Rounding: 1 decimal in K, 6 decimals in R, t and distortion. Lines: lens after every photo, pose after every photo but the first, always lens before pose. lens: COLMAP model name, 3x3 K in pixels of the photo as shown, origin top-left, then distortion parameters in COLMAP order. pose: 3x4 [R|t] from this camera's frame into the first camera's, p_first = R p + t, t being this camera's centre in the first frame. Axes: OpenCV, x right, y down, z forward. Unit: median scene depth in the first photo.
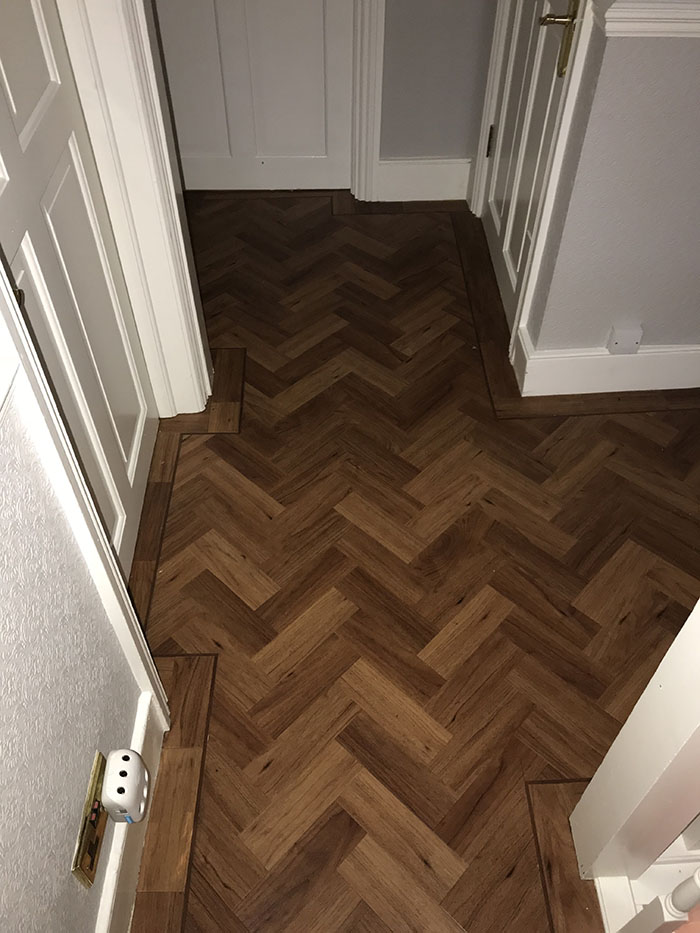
lens RADIAL K [[760.3, 0, 357.0], [0, 760.3, 465.9], [0, 0, 1]] dist [0.035672, -0.048986]
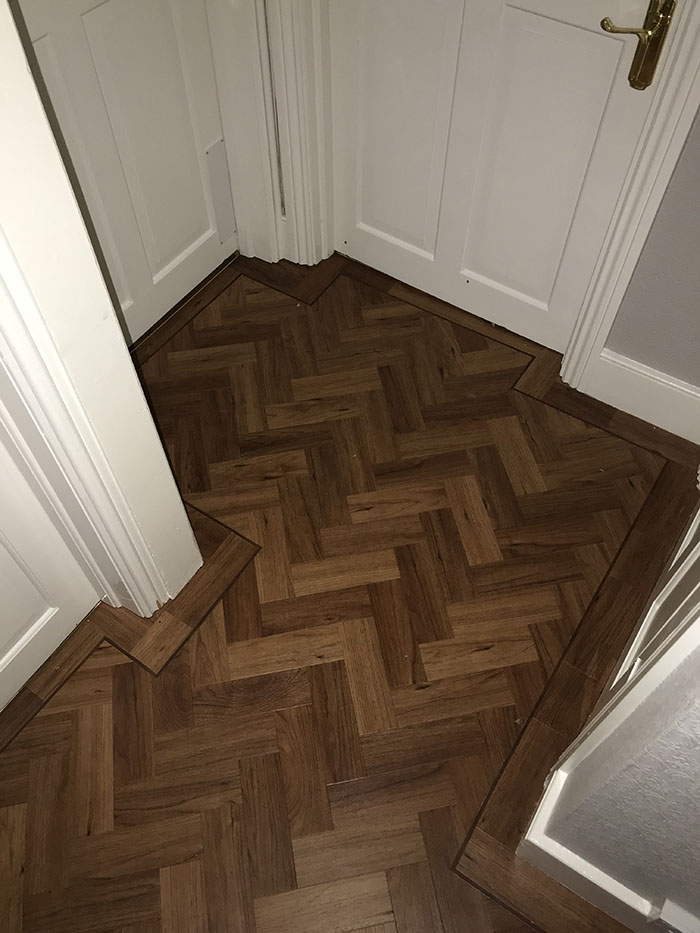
lens RADIAL K [[760.3, 0, 346.7], [0, 760.3, 469.9], [0, 0, 1]] dist [0.035672, -0.048986]
pose [[0.812270, 0.475096, -0.338381, 0.183299], [-0.422343, 0.879187, 0.220583, -0.523360], [0.402298, -0.036260, 0.914790, 0.387562]]
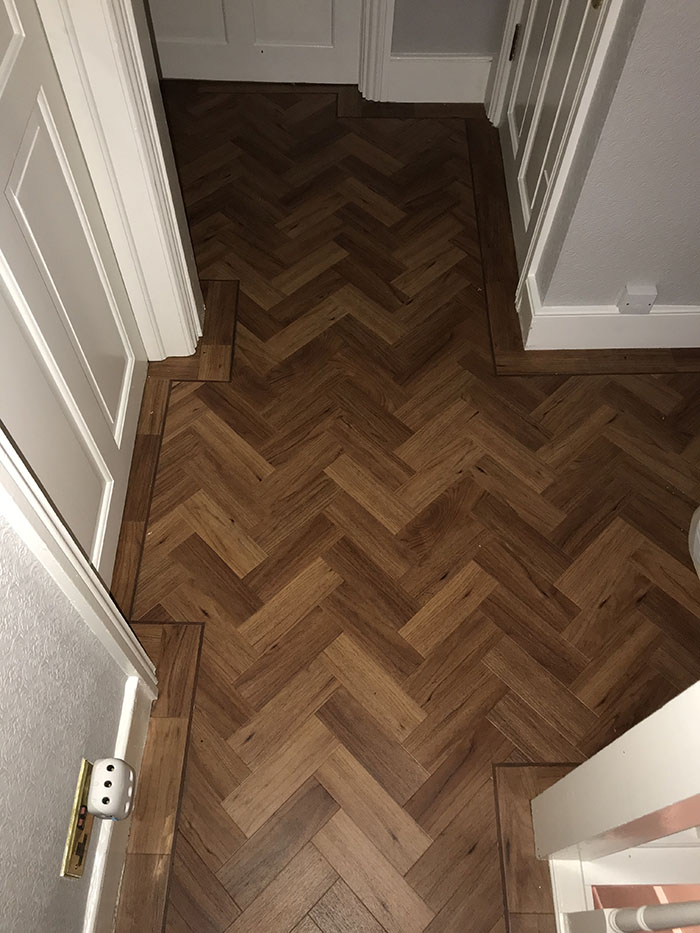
lens RADIAL K [[760.3, 0, 352.4], [0, 760.3, 463.0], [0, 0, 1]] dist [0.035672, -0.048986]
pose [[0.999226, 0.038684, -0.007158, 0.013105], [-0.036634, 0.981275, 0.189097, -0.139979], [0.014339, -0.188688, 0.981932, 0.028304]]
